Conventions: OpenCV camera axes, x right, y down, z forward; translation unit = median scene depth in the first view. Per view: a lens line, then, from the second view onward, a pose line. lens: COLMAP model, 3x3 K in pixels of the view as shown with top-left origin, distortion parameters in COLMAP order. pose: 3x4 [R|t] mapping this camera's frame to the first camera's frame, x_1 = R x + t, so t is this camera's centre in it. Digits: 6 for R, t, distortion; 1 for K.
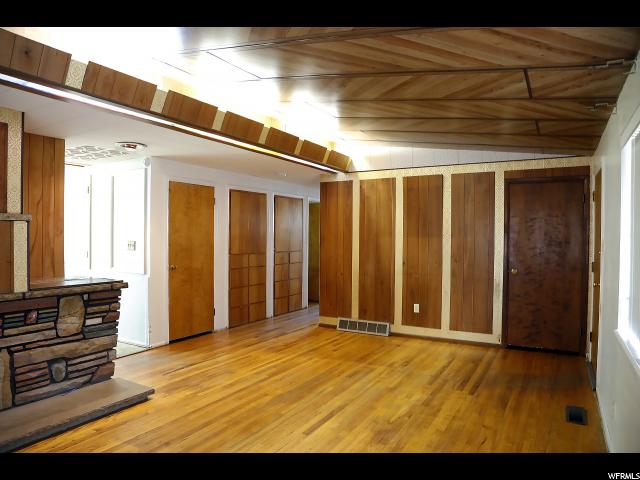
lens RADIAL K [[441.4, 0, 320.0], [0, 441.4, 240.0], [0, 0, 1]] dist [-0.000464, 0.000150]
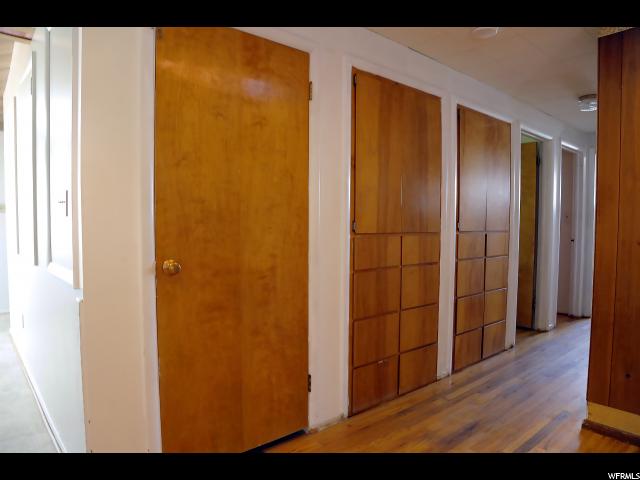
lens RADIAL K [[430.7, 0, 320.0], [0, 430.7, 240.0], [0, 0, 1]] dist [-0.147909, -0.000103]
pose [[0.942857, 0.014173, -0.332895, -0.101345], [-0.004049, 0.999509, 0.031086, 0.025292], [0.333172, -0.027962, 0.942451, 0.607252]]
